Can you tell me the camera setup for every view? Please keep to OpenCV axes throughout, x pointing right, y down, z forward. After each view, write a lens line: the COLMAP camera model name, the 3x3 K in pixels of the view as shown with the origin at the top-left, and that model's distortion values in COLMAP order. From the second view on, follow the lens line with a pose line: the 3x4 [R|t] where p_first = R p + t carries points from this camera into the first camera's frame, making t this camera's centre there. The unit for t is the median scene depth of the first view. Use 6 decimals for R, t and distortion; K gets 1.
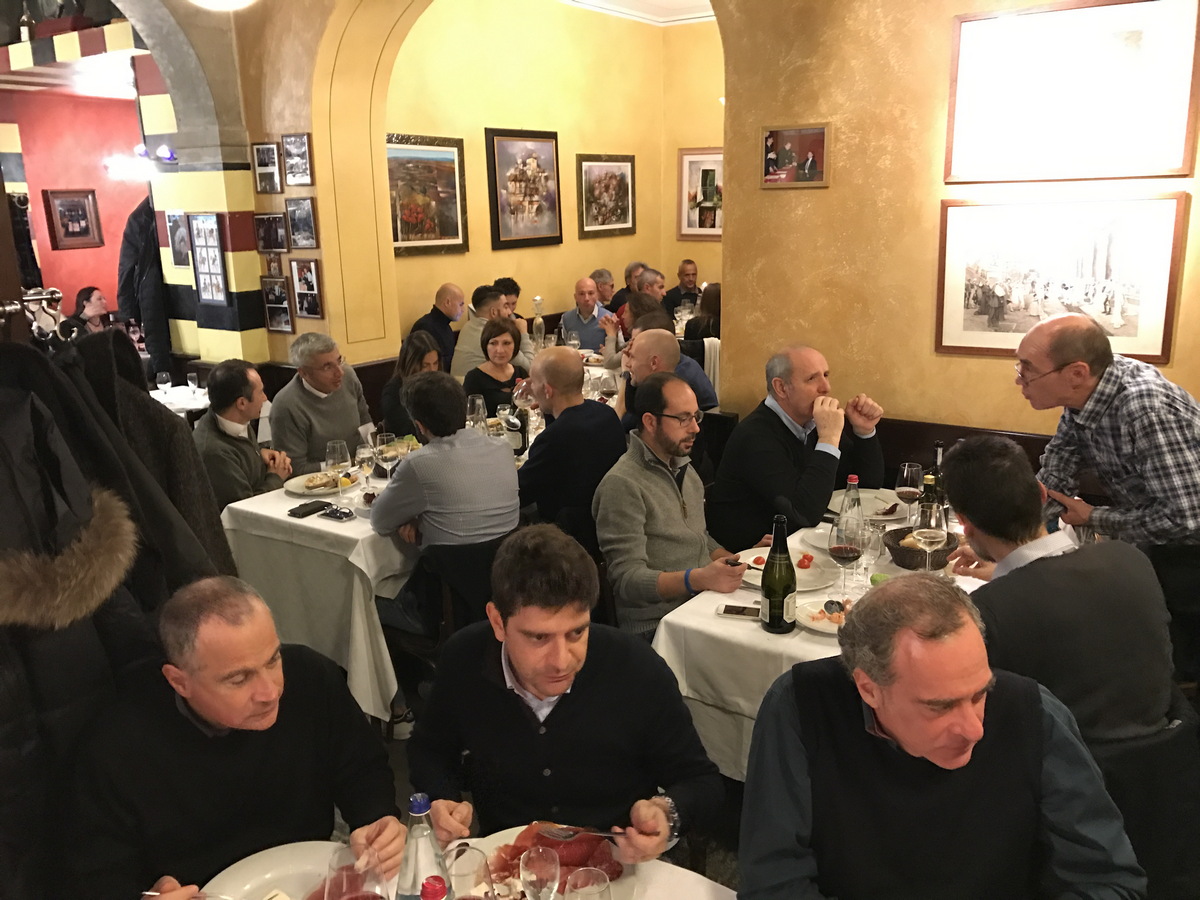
lens RADIAL K [[993.7, 0, 595.1], [0, 993.7, 446.3], [0, 0, 1]] dist [0.046495, -0.001183]
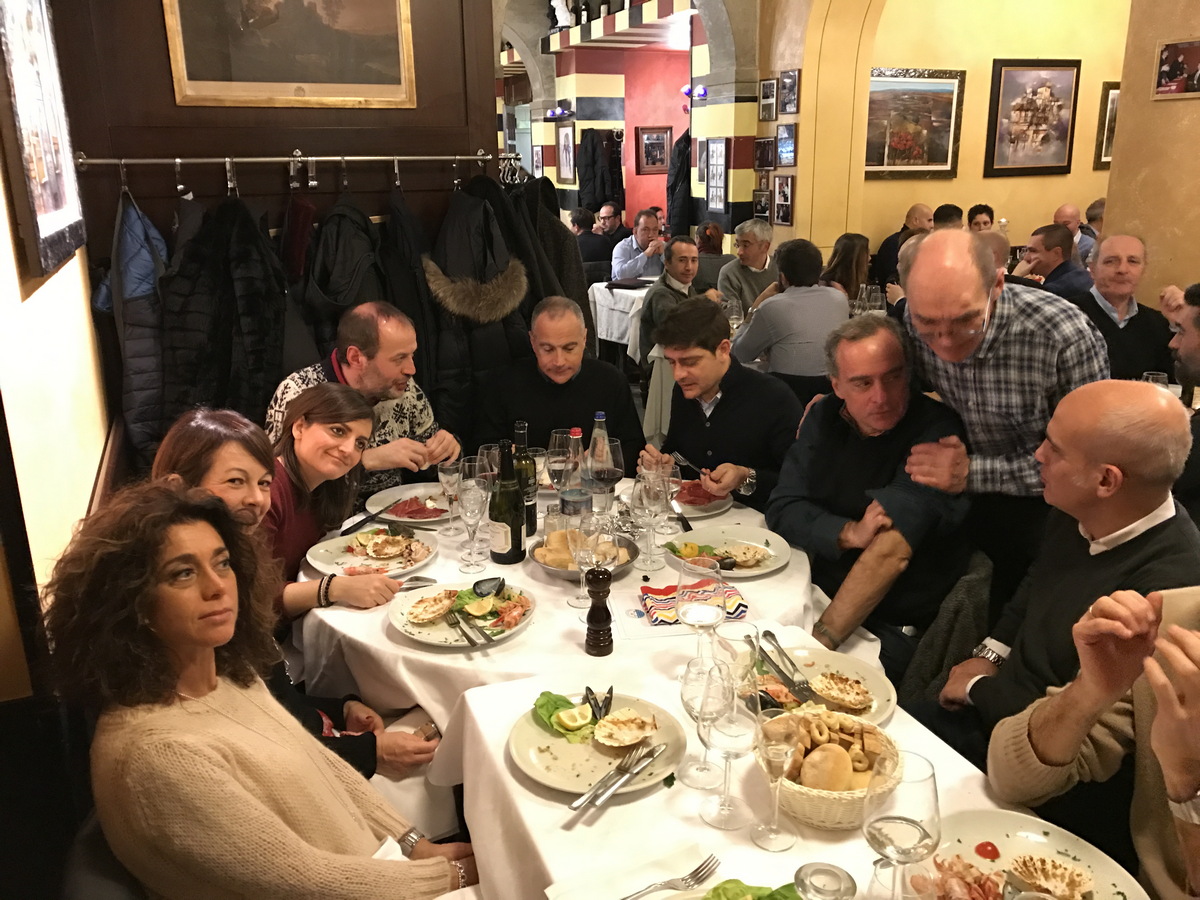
lens RADIAL K [[1001.4, 0, 598.3], [0, 1001.4, 444.5], [0, 0, 1]] dist [0.030248, 0.002923]
pose [[0.837740, 0.161089, -0.521768, 0.202081], [-0.138489, 0.986934, 0.082348, 0.064062], [0.528216, 0.003273, 0.849104, -0.149899]]
